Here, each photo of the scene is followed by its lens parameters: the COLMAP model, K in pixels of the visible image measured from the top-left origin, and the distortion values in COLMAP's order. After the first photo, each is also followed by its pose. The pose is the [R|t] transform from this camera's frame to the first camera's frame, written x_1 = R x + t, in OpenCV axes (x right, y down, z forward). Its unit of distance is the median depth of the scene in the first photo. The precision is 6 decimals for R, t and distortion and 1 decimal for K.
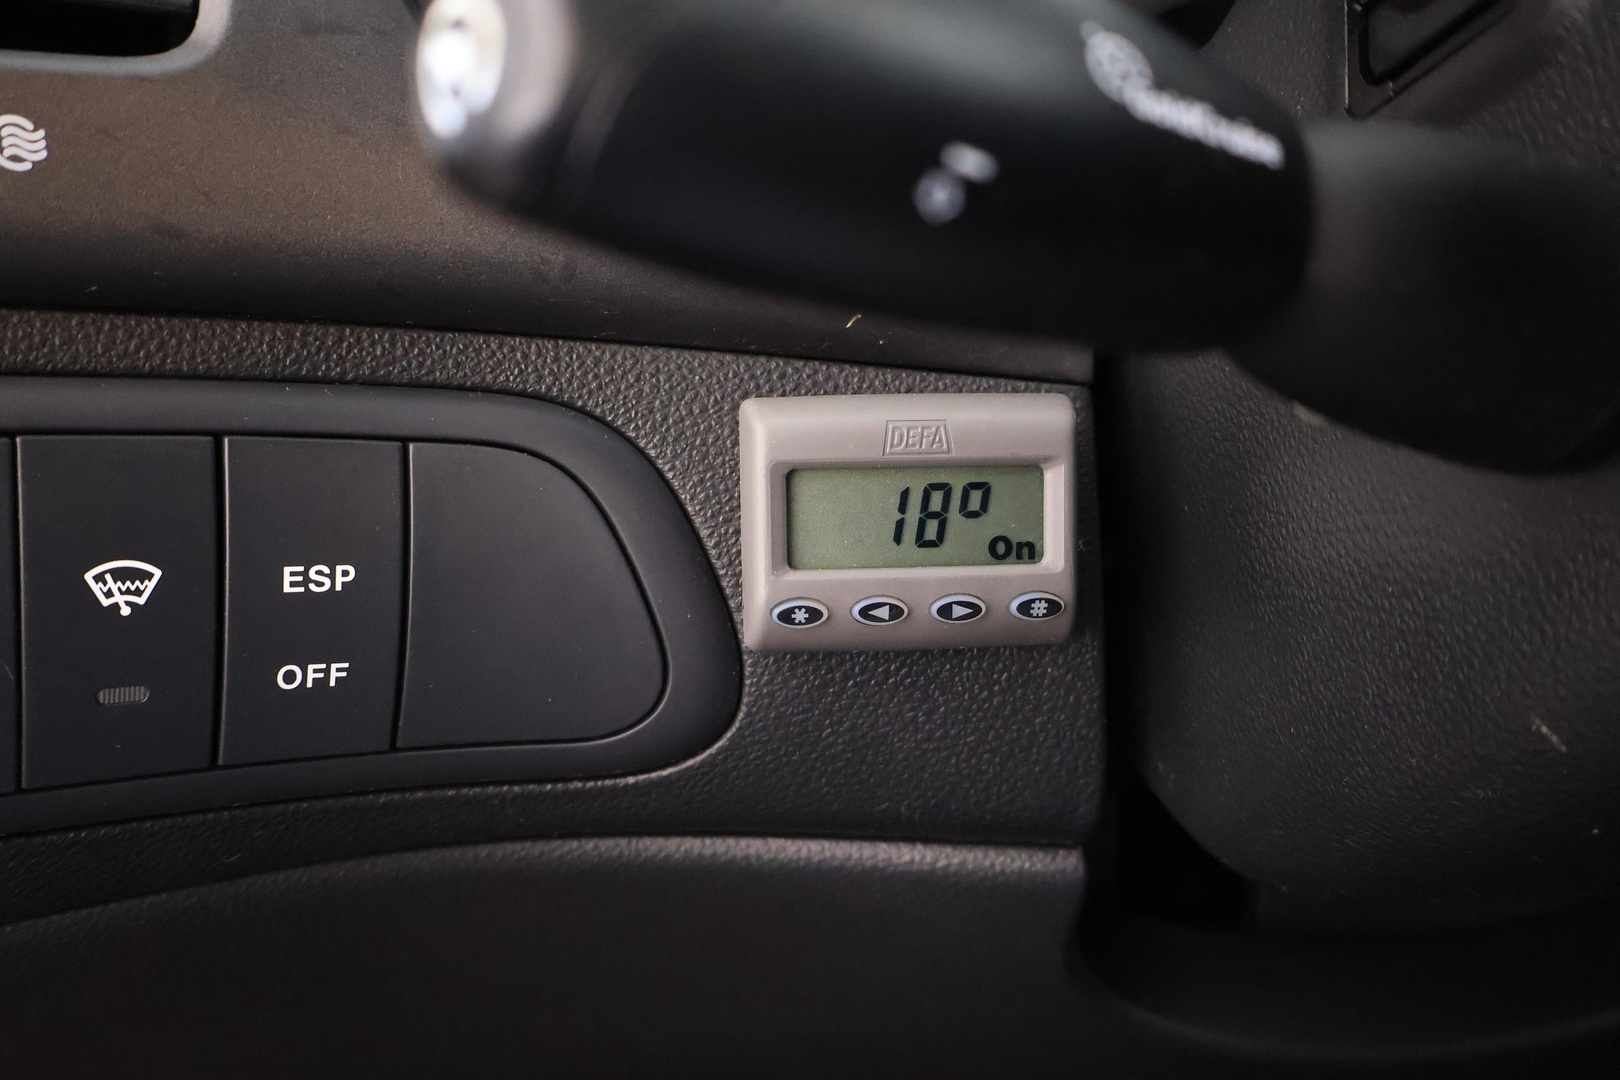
lens RADIAL K [[1605.0, 0, 813.3], [0, 1605.0, 546.0], [0, 0, 1]] dist [0.017695, 0.000000]
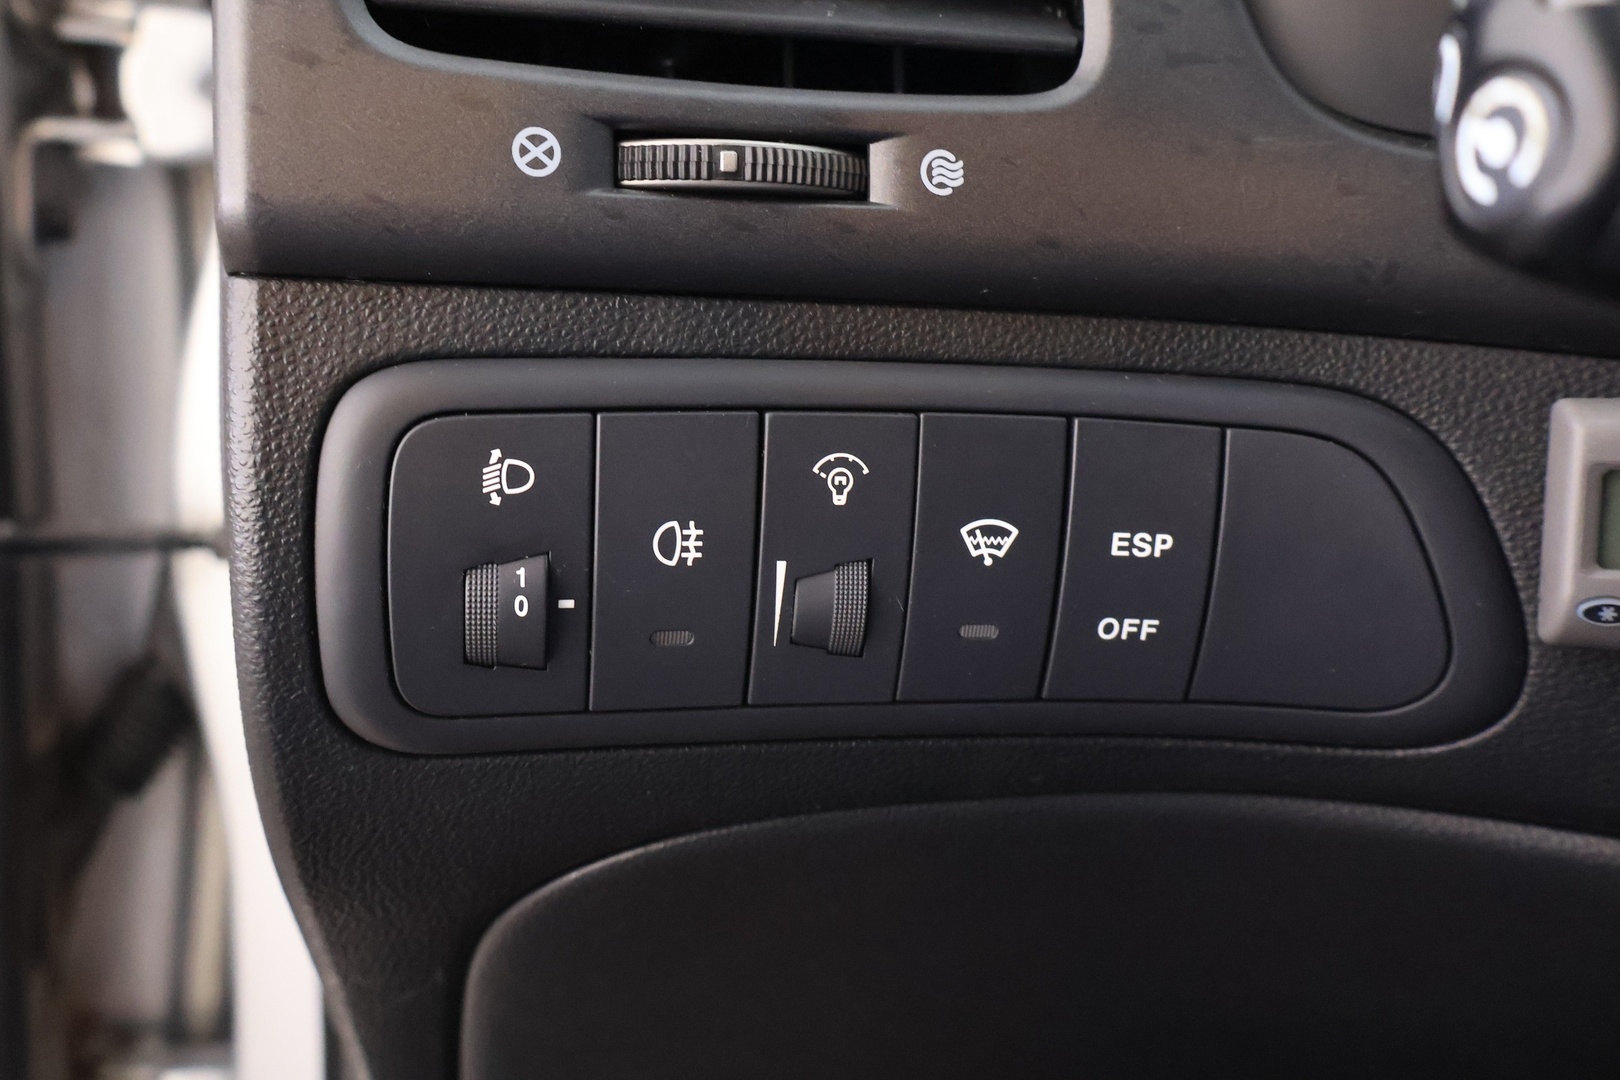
lens RADIAL K [[1605.0, 0, 809.7], [0, 1605.0, 535.8], [0, 0, 1]] dist [0.017695, 0.000000]
pose [[0.926657, 0.068767, -0.369565, -0.103826], [-0.061168, 0.997606, 0.032256, -0.008338], [0.370899, -0.007284, 0.928645, -0.142239]]
